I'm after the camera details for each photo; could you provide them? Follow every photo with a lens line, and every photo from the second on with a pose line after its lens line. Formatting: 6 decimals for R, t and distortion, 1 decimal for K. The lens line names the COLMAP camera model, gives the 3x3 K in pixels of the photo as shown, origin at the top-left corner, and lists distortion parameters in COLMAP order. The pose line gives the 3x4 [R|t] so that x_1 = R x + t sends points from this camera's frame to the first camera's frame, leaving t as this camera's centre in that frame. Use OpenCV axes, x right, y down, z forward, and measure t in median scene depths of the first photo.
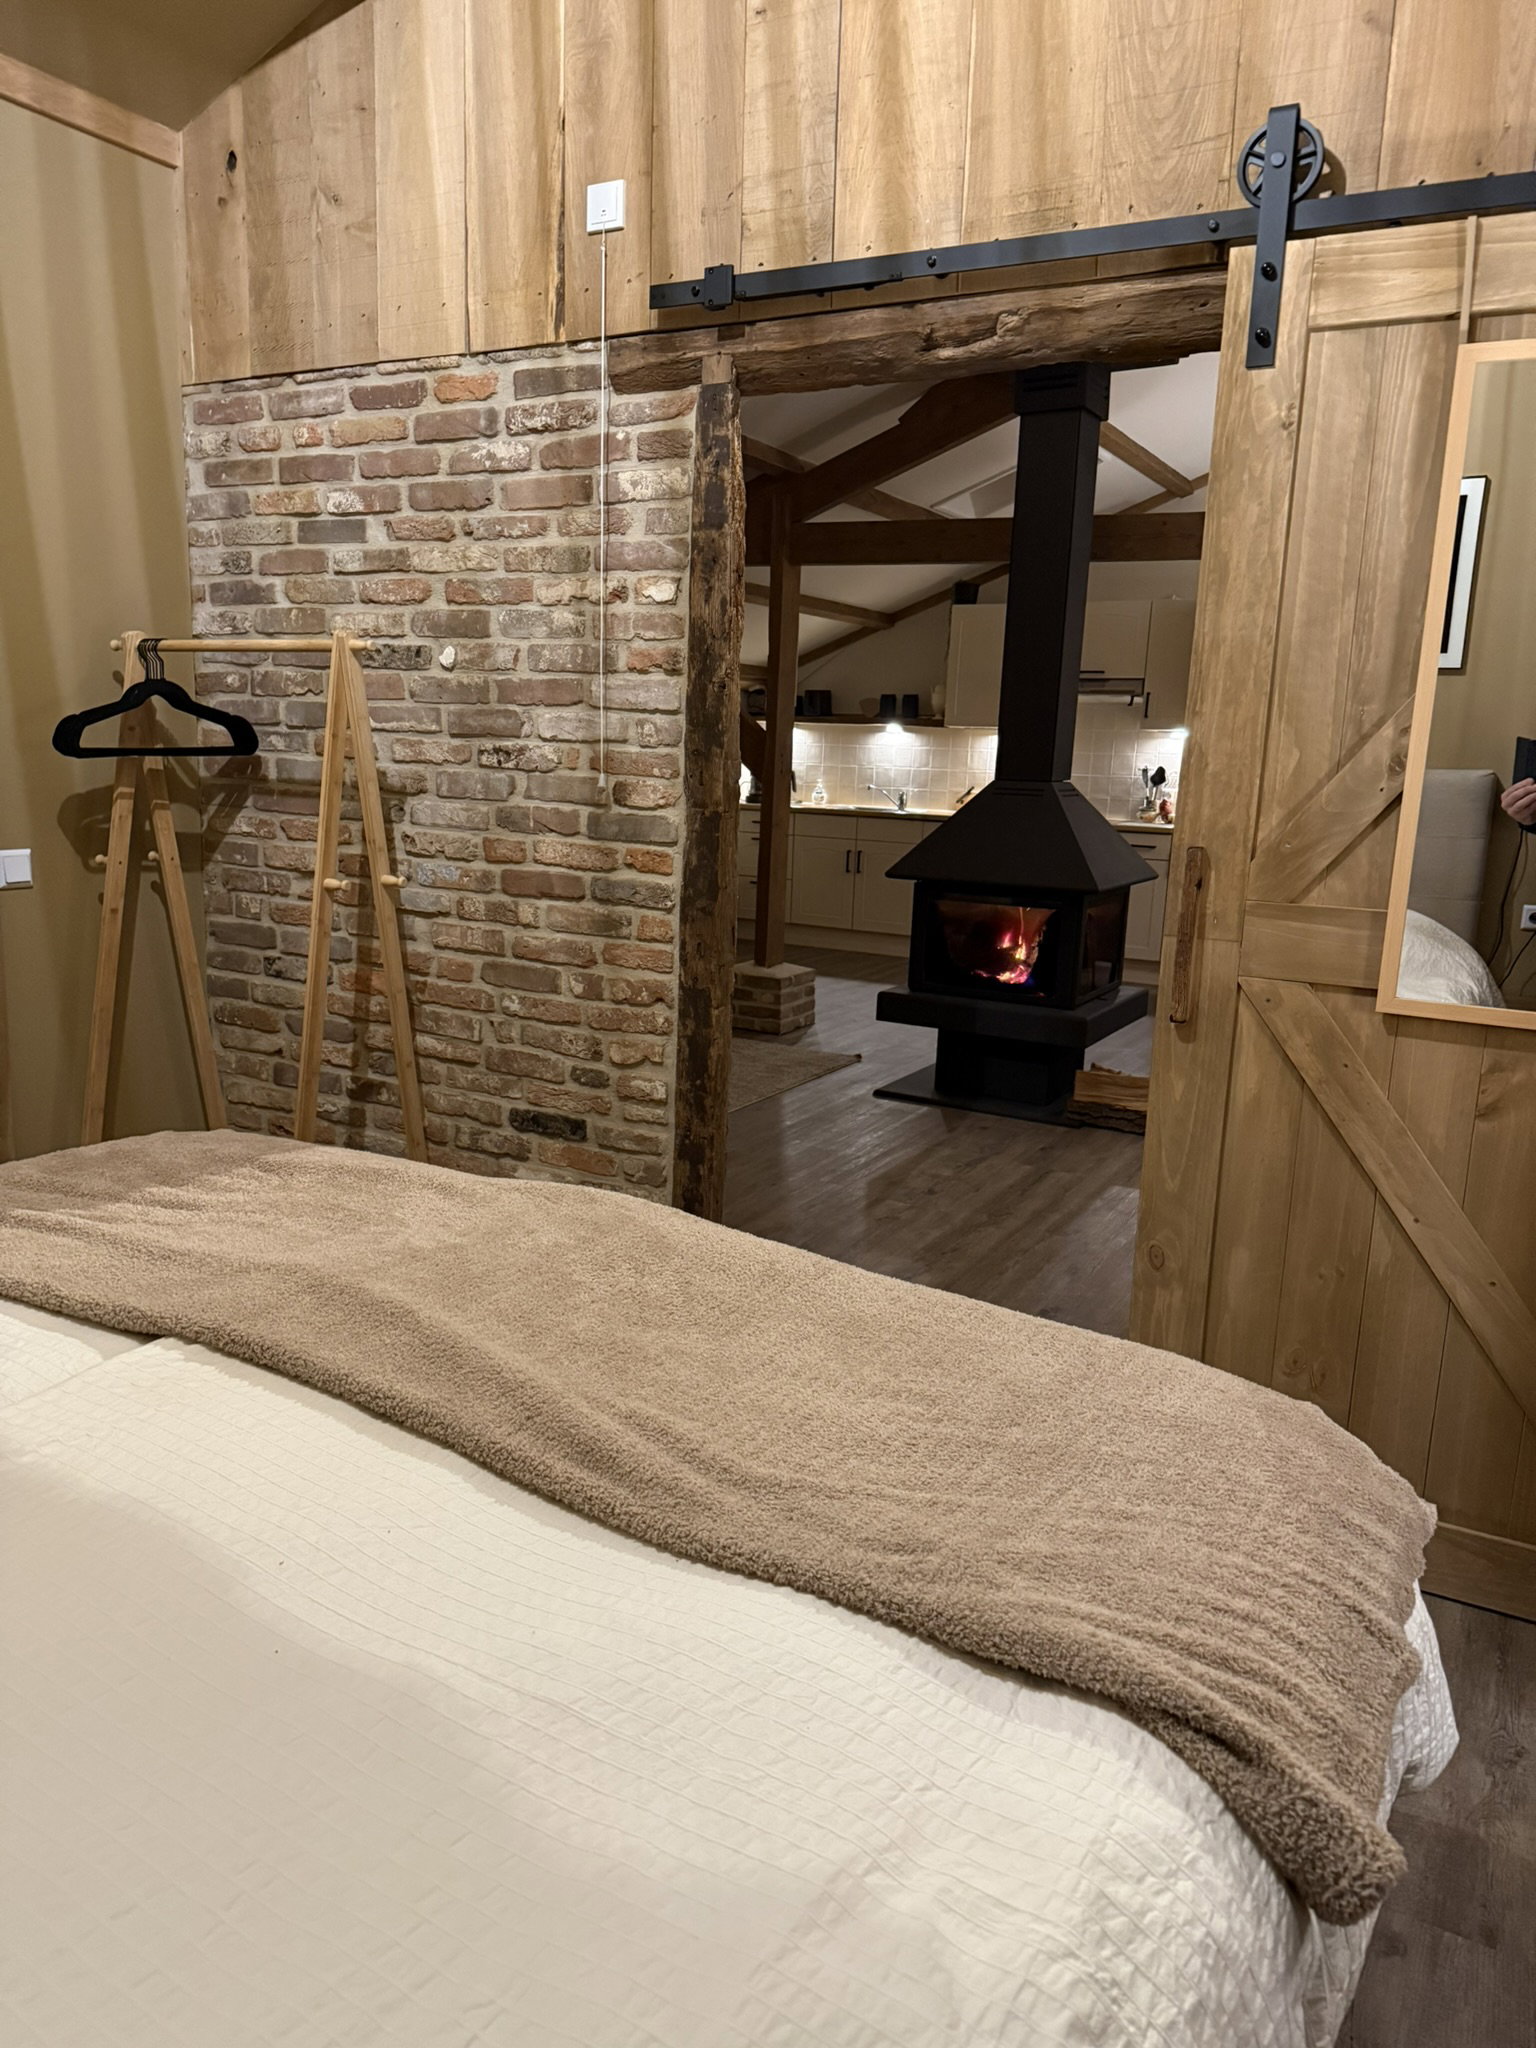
lens RADIAL K [[1439.4, 0, 773.6], [0, 1439.4, 1043.5], [0, 0, 1]] dist [0.065818, -0.093271]
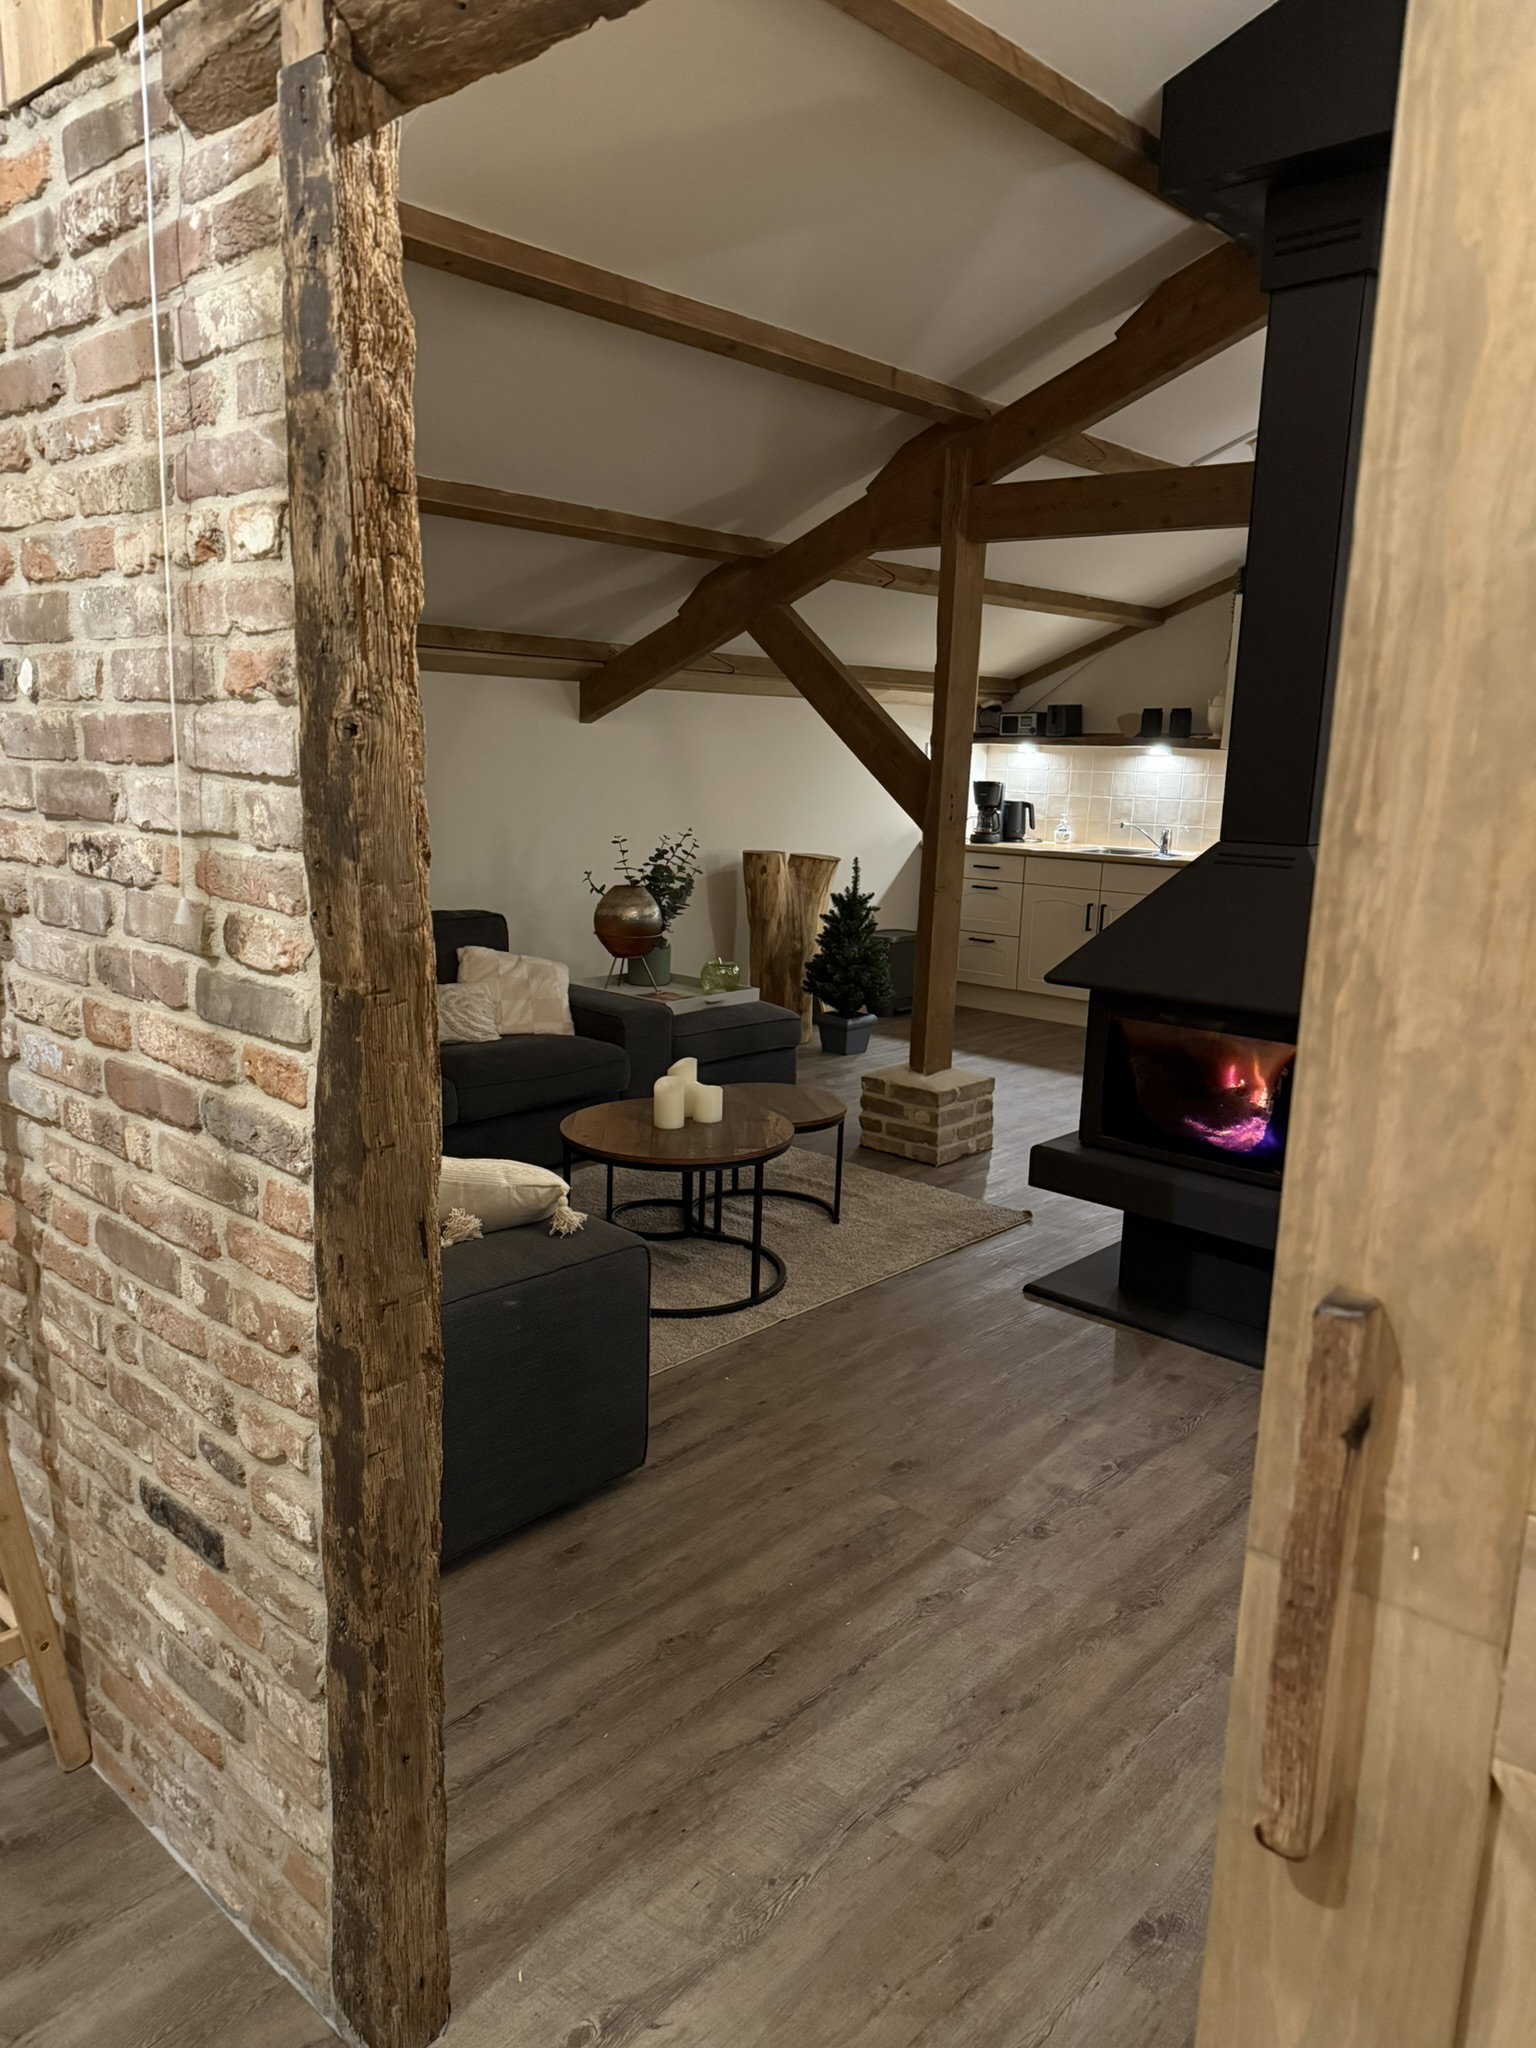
lens RADIAL K [[1439.4, 0, 772.4], [0, 1439.4, 1025.5], [0, 0, 1]] dist [0.065818, -0.093271]
pose [[0.973648, 0.036167, -0.225170, 0.202540], [-0.040623, 0.999059, -0.015190, -0.149924], [0.224409, 0.023936, 0.974201, 0.576027]]
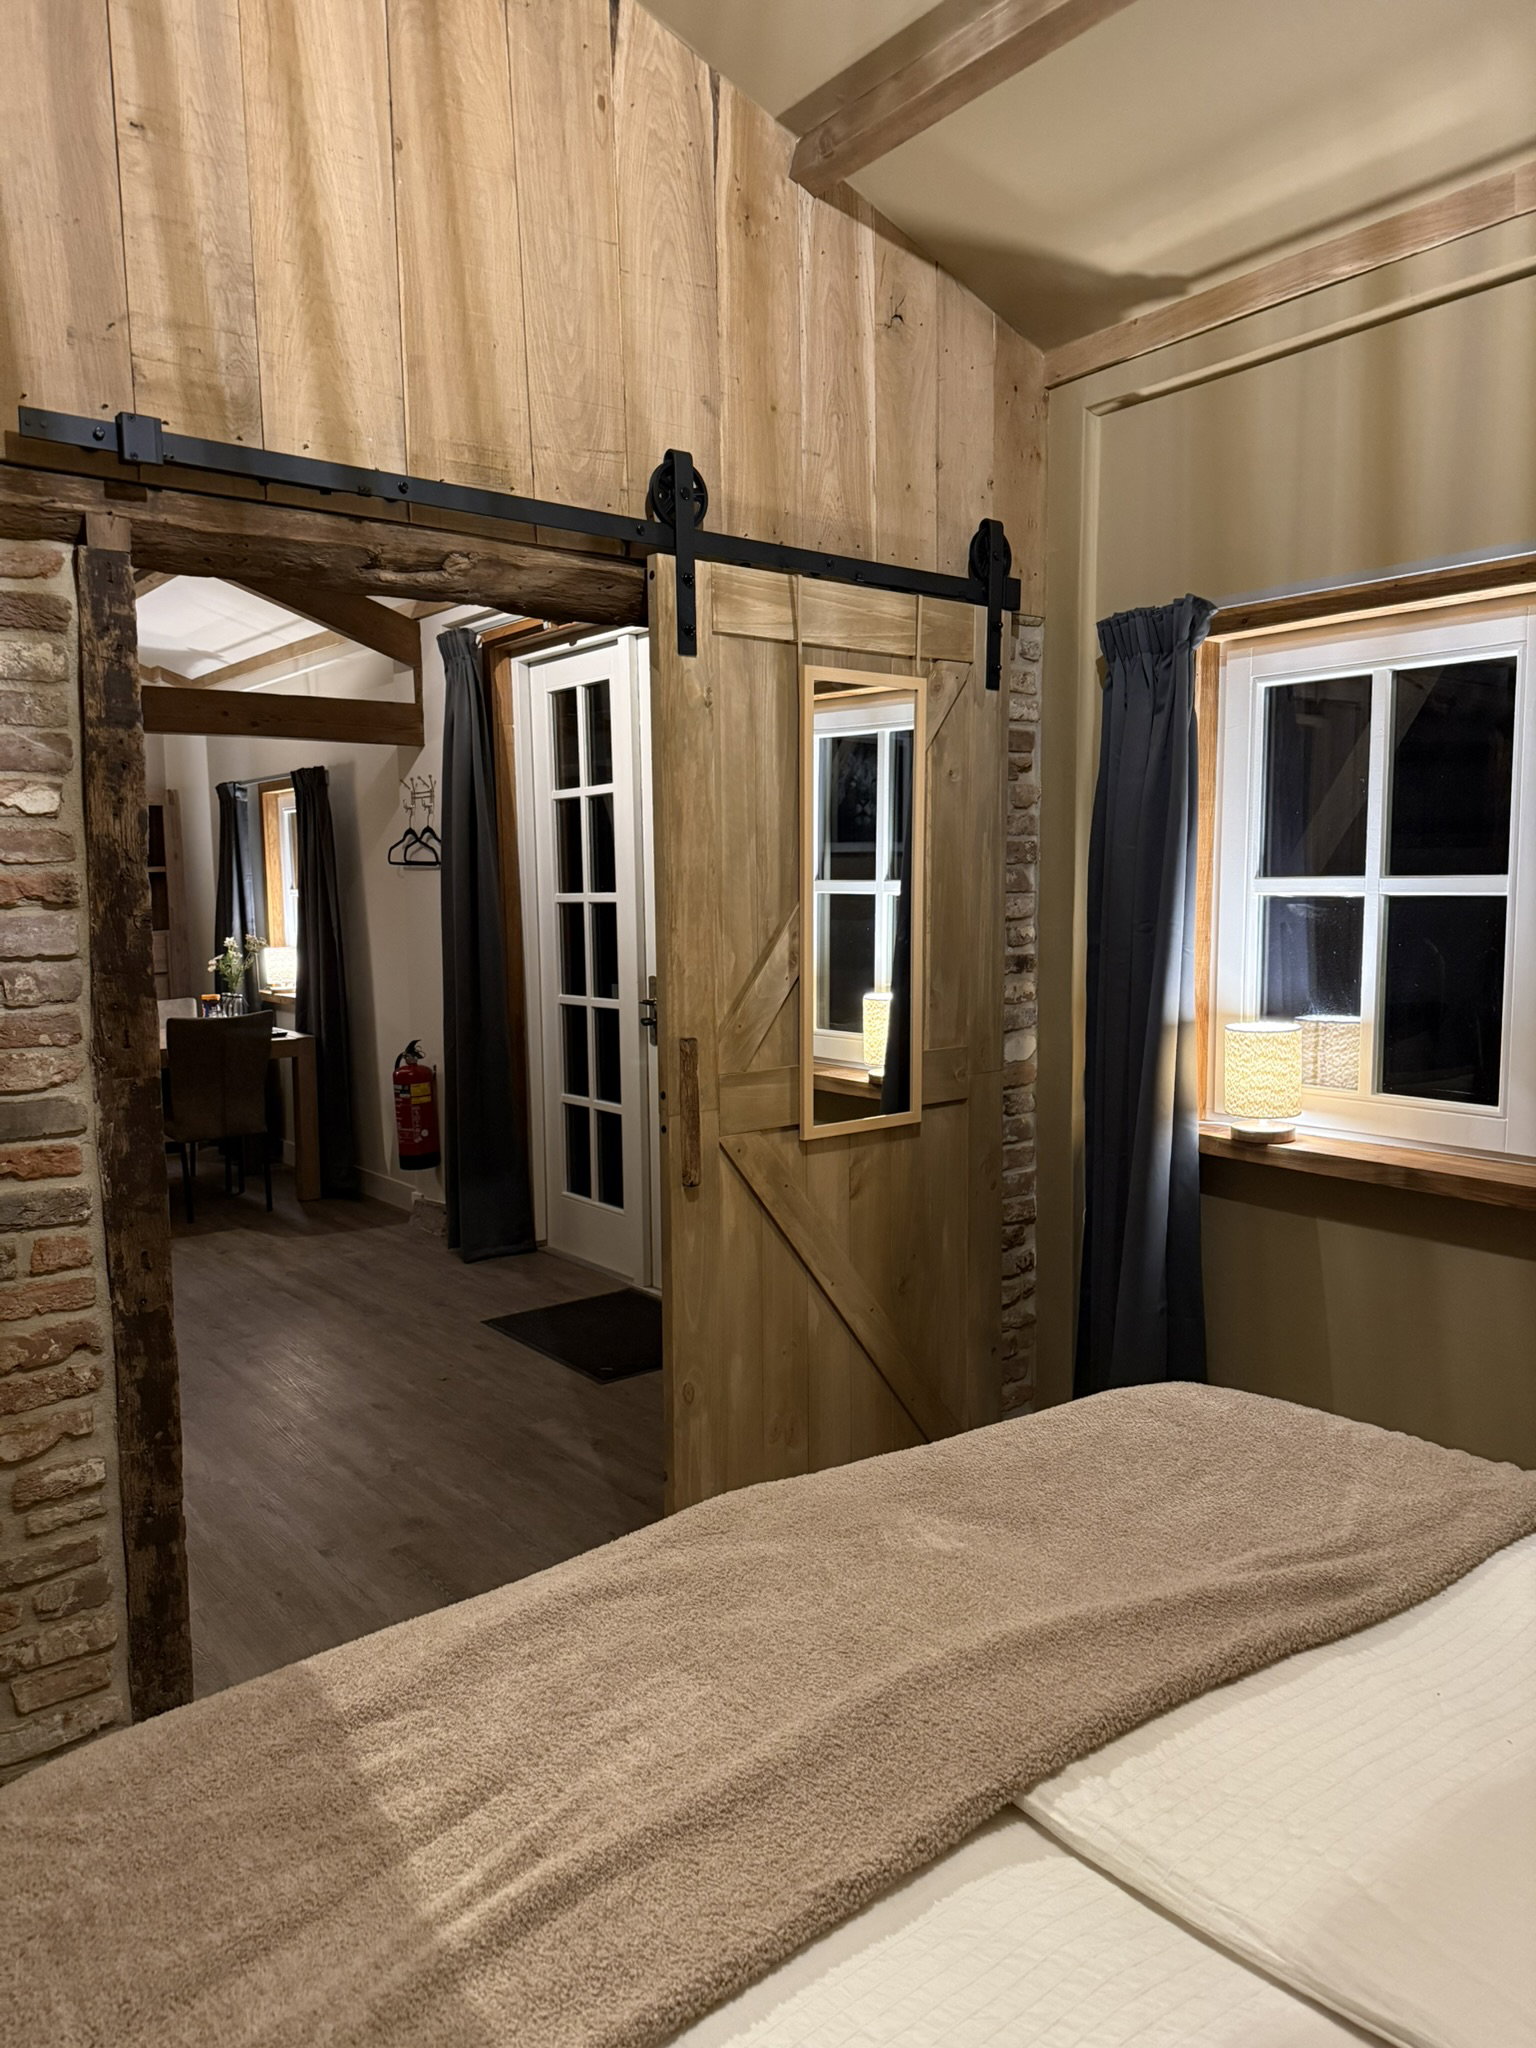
lens RADIAL K [[1439.4, 0, 773.0], [0, 1439.4, 1043.1], [0, 0, 1]] dist [0.065818, -0.093271]
pose [[0.371522, -0.144362, 0.917132, -0.633573], [0.211710, 0.974985, 0.067706, -0.163886], [-0.903964, 0.169012, 0.392791, 0.395129]]
